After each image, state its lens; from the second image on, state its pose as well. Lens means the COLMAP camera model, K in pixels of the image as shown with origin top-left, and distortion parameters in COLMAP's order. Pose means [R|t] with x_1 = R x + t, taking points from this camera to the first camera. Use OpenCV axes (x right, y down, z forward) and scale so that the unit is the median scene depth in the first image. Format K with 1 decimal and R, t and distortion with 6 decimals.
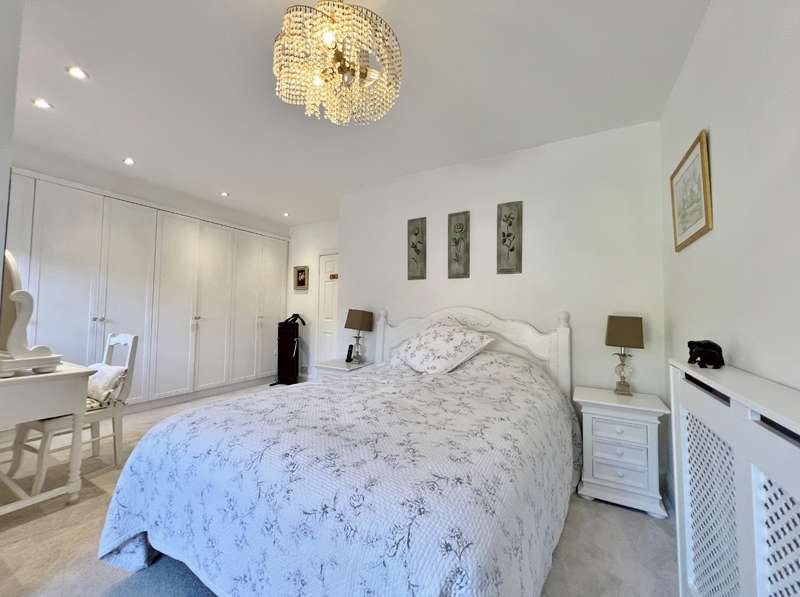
lens RADIAL K [[323.3, 0, 398.4], [0, 323.3, 296.6], [0, 0, 1]] dist [0.000083, -0.000238]
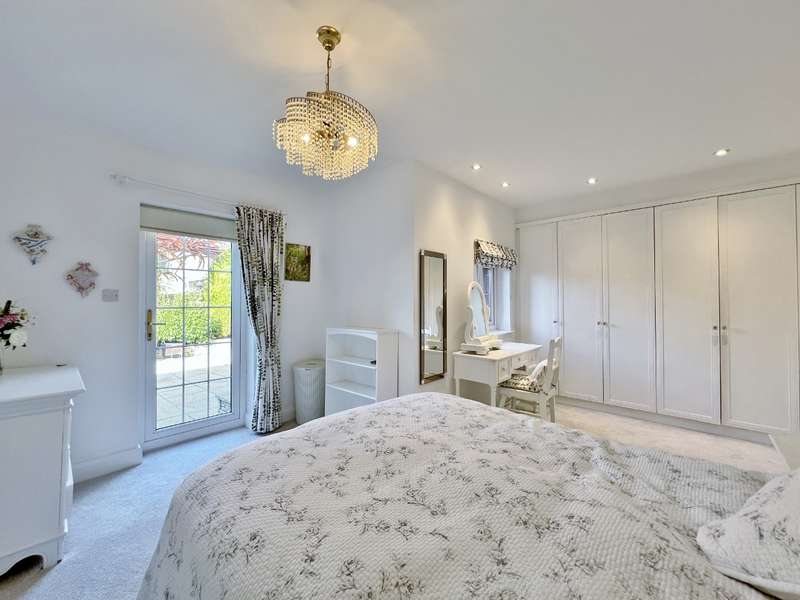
lens RADIAL K [[320.5, 0, 397.0], [0, 320.5, 297.7], [0, 0, 1]] dist [-0.001160, 0.000301]
pose [[-0.238835, -0.028698, -0.970636, 0.448272], [0.040588, 0.998395, -0.039506, -0.007115], [0.970211, -0.048832, -0.237287, 0.717682]]
